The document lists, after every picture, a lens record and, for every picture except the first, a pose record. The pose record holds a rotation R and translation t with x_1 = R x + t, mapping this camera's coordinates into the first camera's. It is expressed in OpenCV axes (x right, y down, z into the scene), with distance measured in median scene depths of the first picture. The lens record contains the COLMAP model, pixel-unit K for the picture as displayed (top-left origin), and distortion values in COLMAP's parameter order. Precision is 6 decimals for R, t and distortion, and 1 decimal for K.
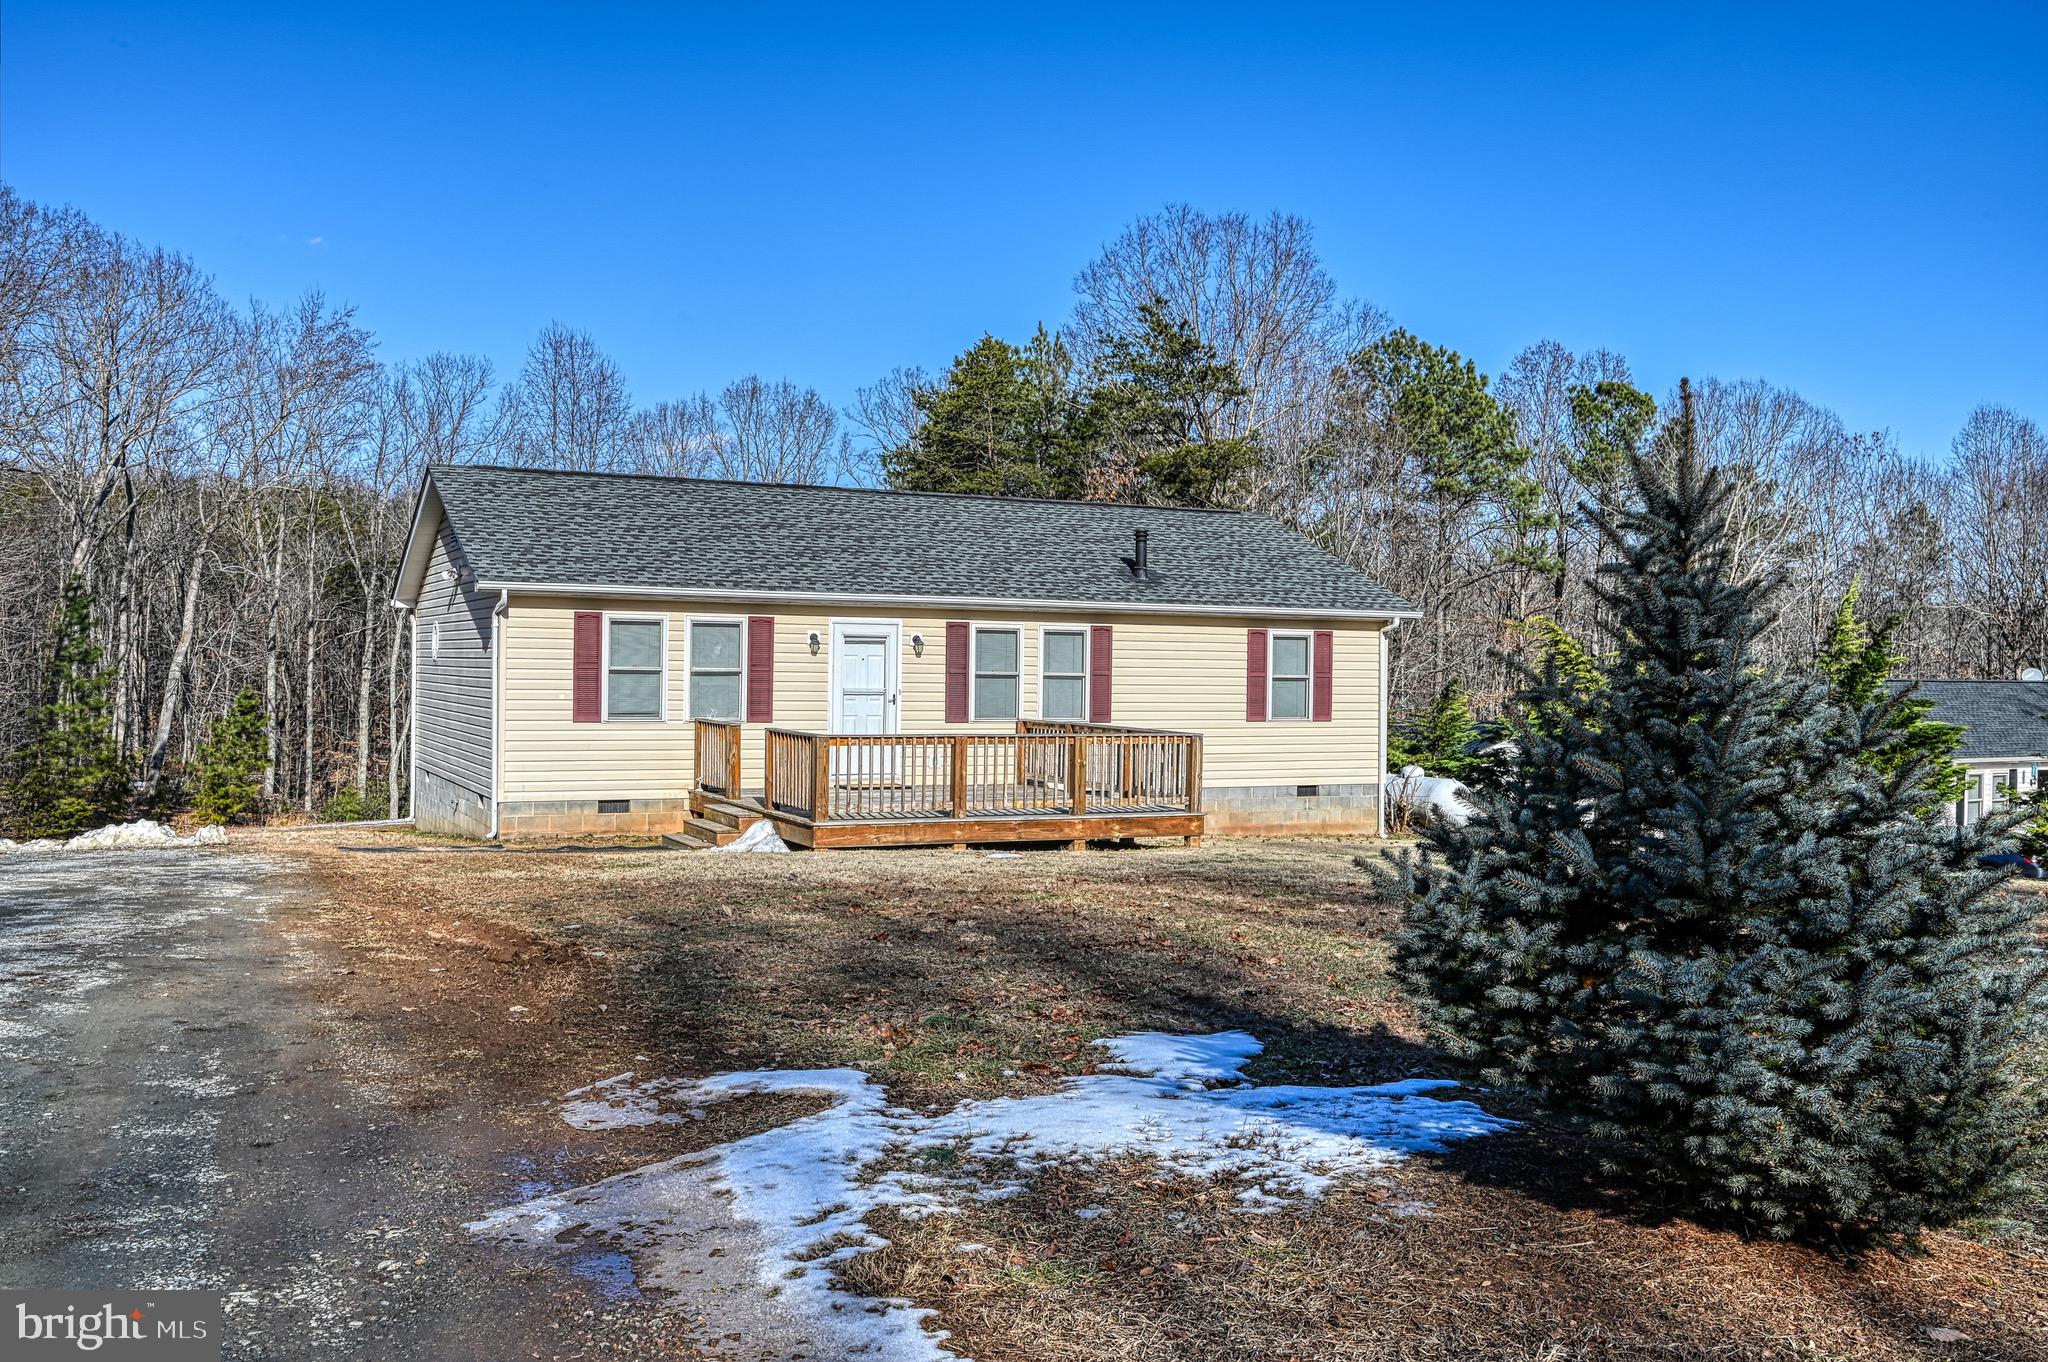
lens RADIAL K [[1798.4, 0, 1024.0], [0, 1798.4, 681.0], [0, 0, 1]] dist [-0.005394, 0.006452]
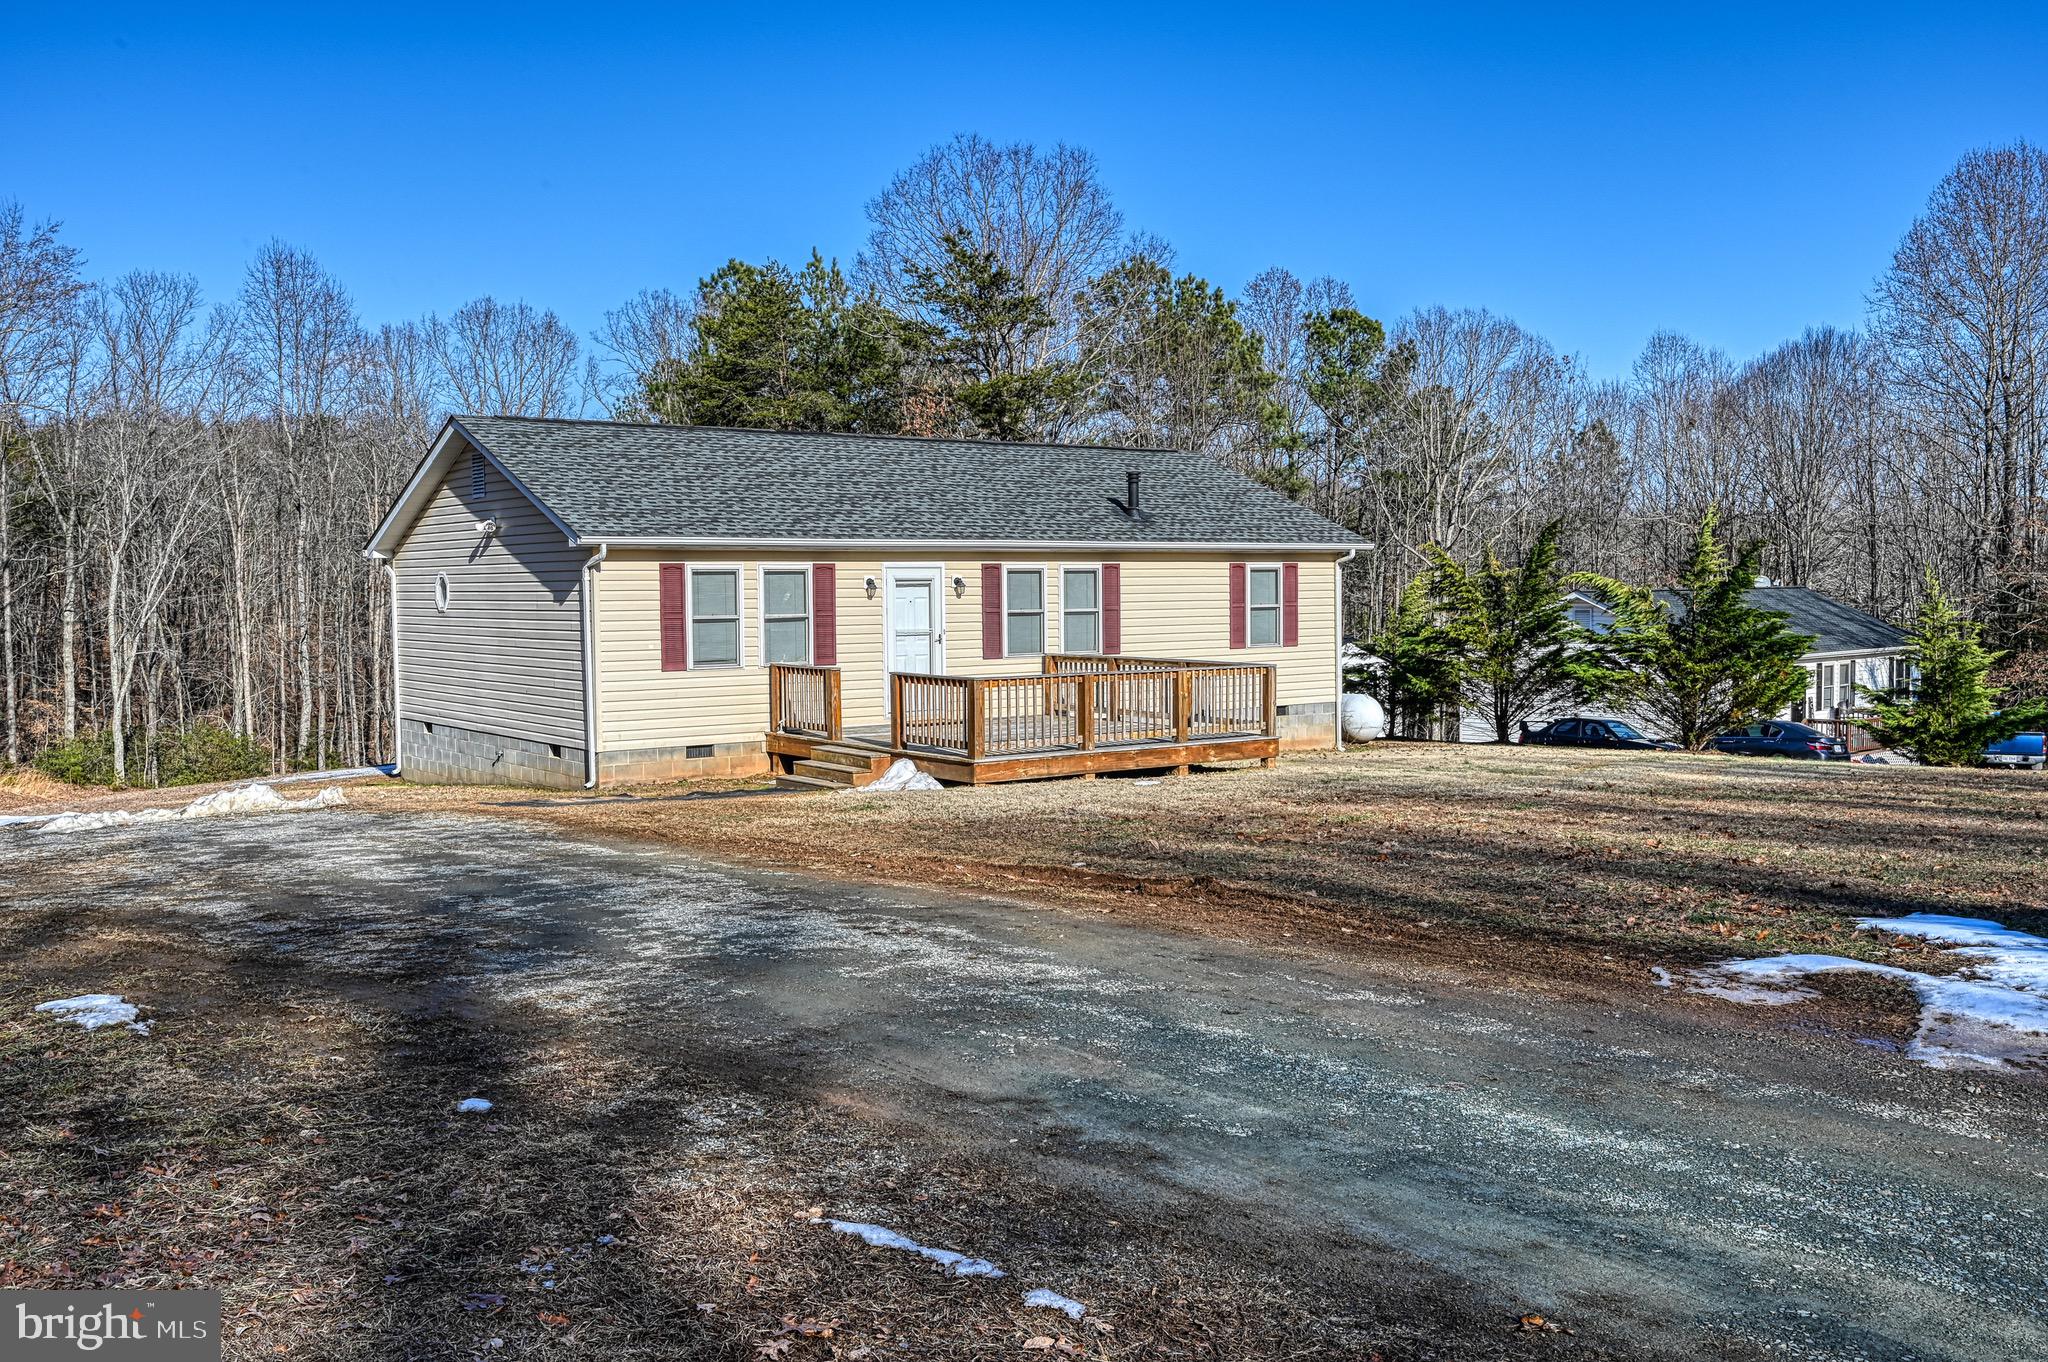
lens RADIAL K [[1798.4, 0, 1024.0], [0, 1798.4, 681.0], [0, 0, 1]] dist [-0.005394, 0.006452]
pose [[0.982620, -0.032806, 0.182708, -0.208759], [0.024368, 0.998539, 0.048237, -0.014248], [-0.184024, -0.042947, 0.981983, -0.041163]]
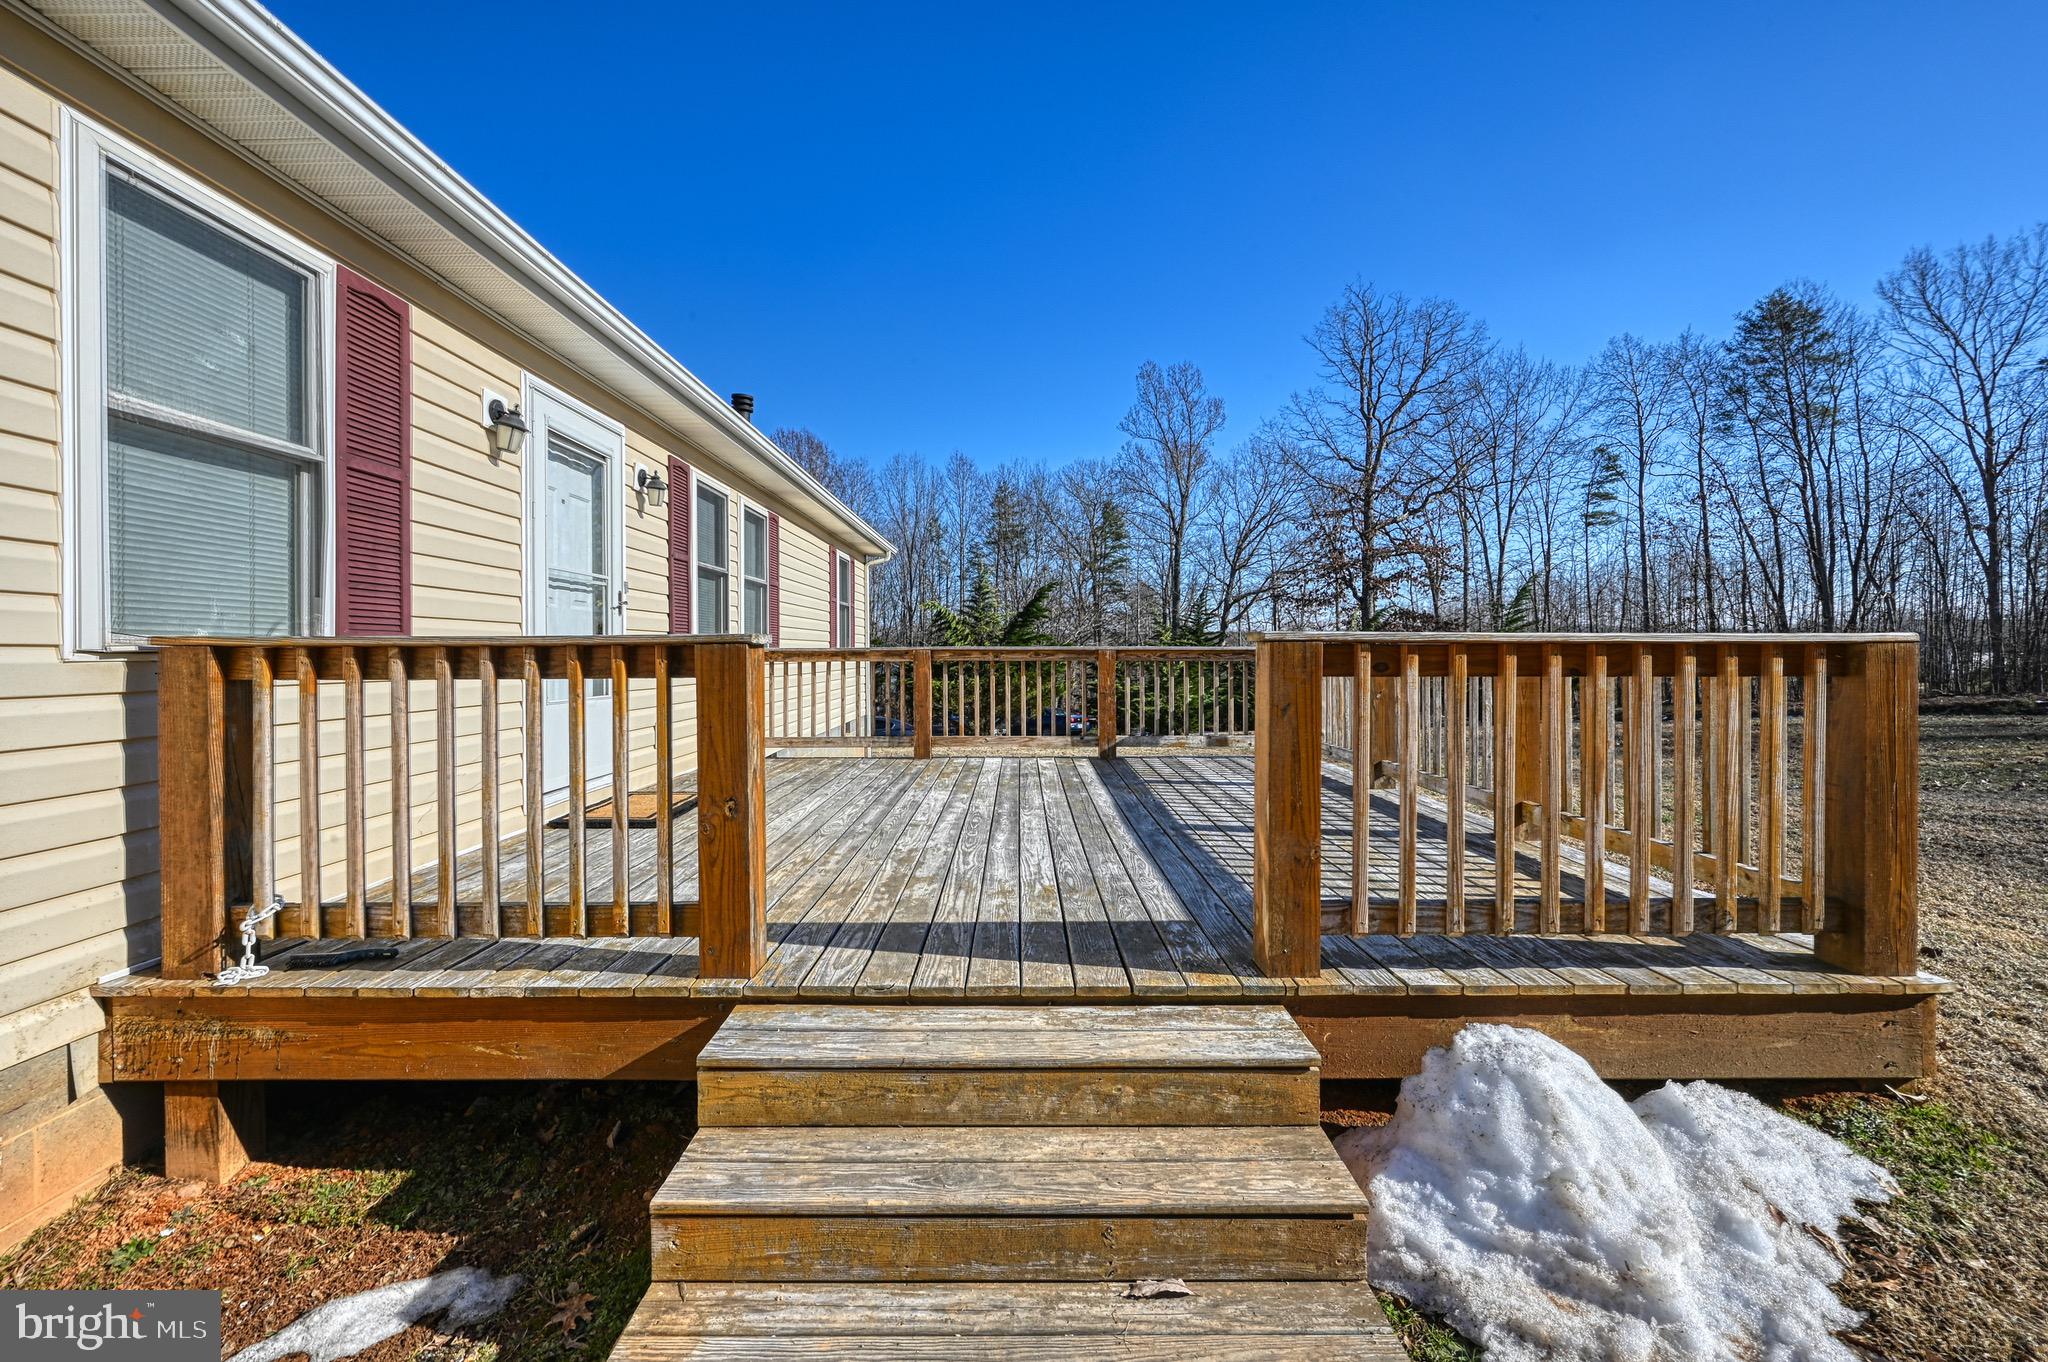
lens RADIAL K [[830.7, 0, 1016.0], [0, 830.7, 638.2], [0, 0, 1]] dist [-0.001109, -0.000040]
pose [[0.446500, -0.002488, 0.894780, -0.204492], [0.017826, 0.999822, -0.006115, 0.021117], [-0.894606, 0.018681, 0.446465, 0.789712]]
